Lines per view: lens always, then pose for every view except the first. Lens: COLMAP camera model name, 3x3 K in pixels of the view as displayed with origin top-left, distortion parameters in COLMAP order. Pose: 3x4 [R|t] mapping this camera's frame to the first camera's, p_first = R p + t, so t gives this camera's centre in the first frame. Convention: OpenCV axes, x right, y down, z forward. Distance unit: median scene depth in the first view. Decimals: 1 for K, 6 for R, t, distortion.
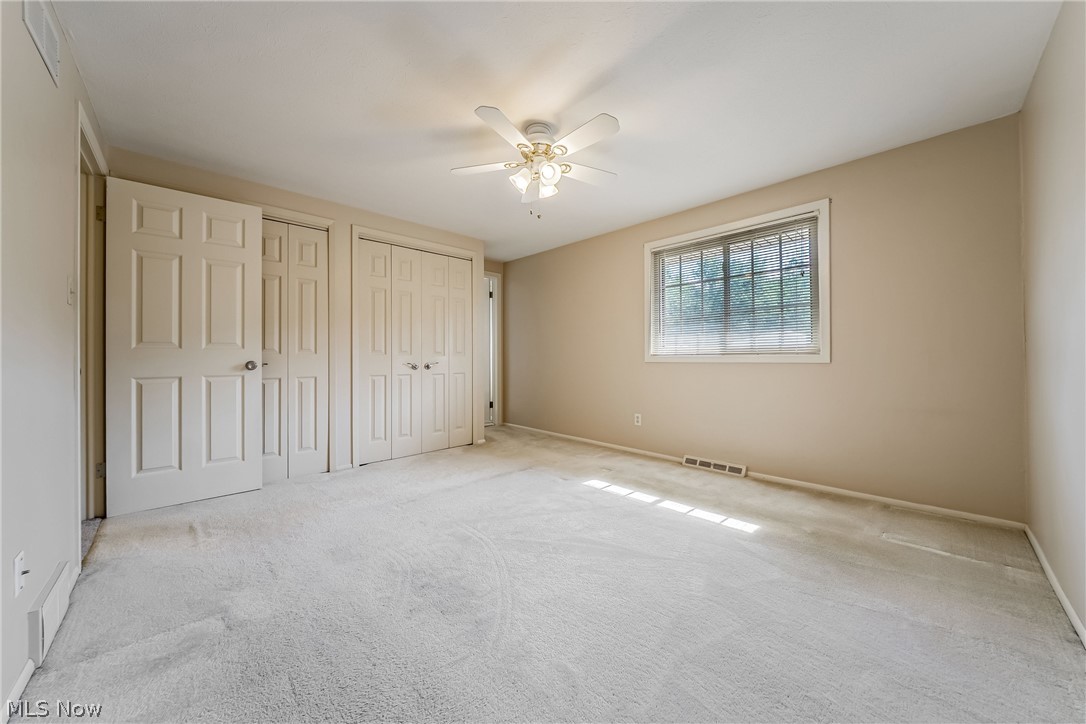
lens RADIAL K [[377.9, 0, 546.2], [0, 377.9, 354.5], [0, 0, 1]] dist [-0.015878, -0.000022]
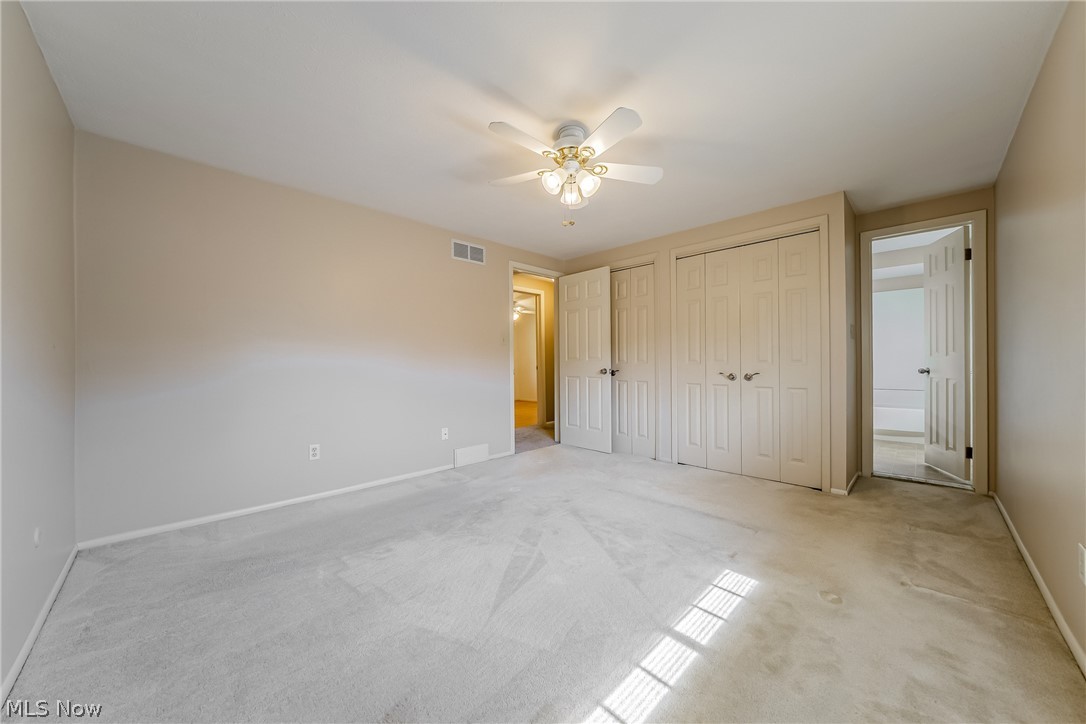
lens RADIAL K [[376.6, 0, 544.0], [0, 376.6, 365.7], [0, 0, 1]] dist [-0.015514, 0.000011]
pose [[0.017061, 0.006134, -0.999836, 0.730761], [0.007685, 0.999951, 0.006266, -0.005198], [0.999825, -0.007791, 0.017013, 0.704755]]
